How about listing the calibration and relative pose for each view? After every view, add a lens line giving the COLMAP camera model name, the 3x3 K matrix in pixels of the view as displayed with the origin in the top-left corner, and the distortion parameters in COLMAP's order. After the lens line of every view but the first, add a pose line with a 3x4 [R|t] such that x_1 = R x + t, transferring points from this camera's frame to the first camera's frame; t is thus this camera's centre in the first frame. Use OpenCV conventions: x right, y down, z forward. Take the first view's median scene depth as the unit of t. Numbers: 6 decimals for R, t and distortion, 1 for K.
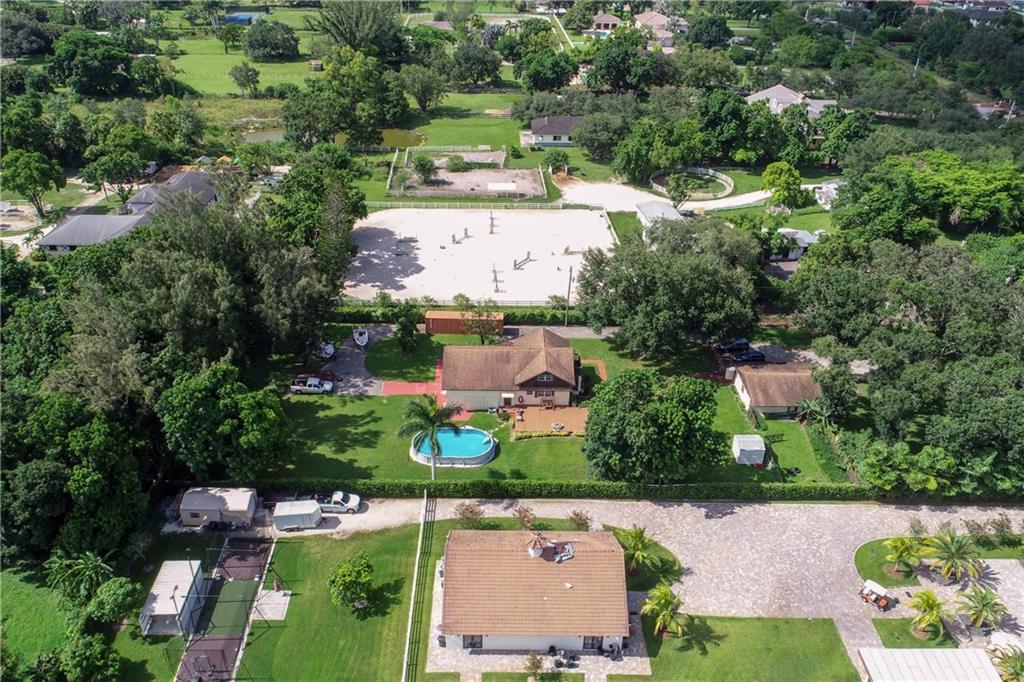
lens RADIAL K [[713.7, 0, 531.9], [0, 713.7, 328.0], [0, 0, 1]] dist [0.002270, -0.000291]
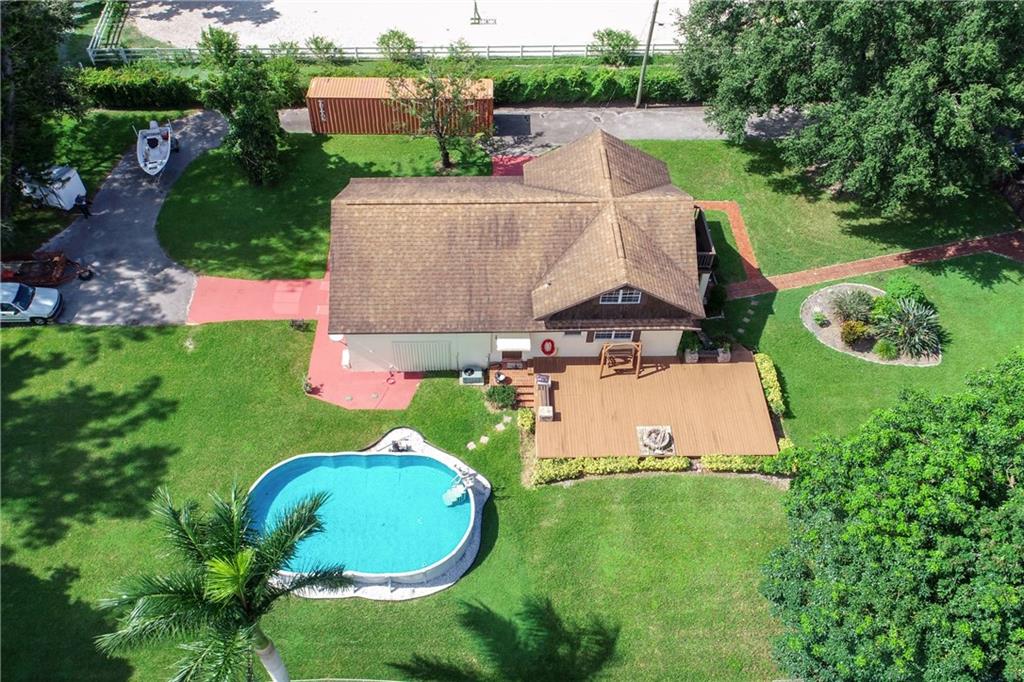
lens RADIAL K [[766.1, 0, 500.8], [0, 766.1, 340.8], [0, 0, 1]] dist [-0.001109, 0.004241]
pose [[0.999528, -0.009450, -0.029231, -0.026867], [0.019061, 0.936976, 0.348873, -0.038834], [0.024092, -0.349266, 0.936714, 0.595088]]
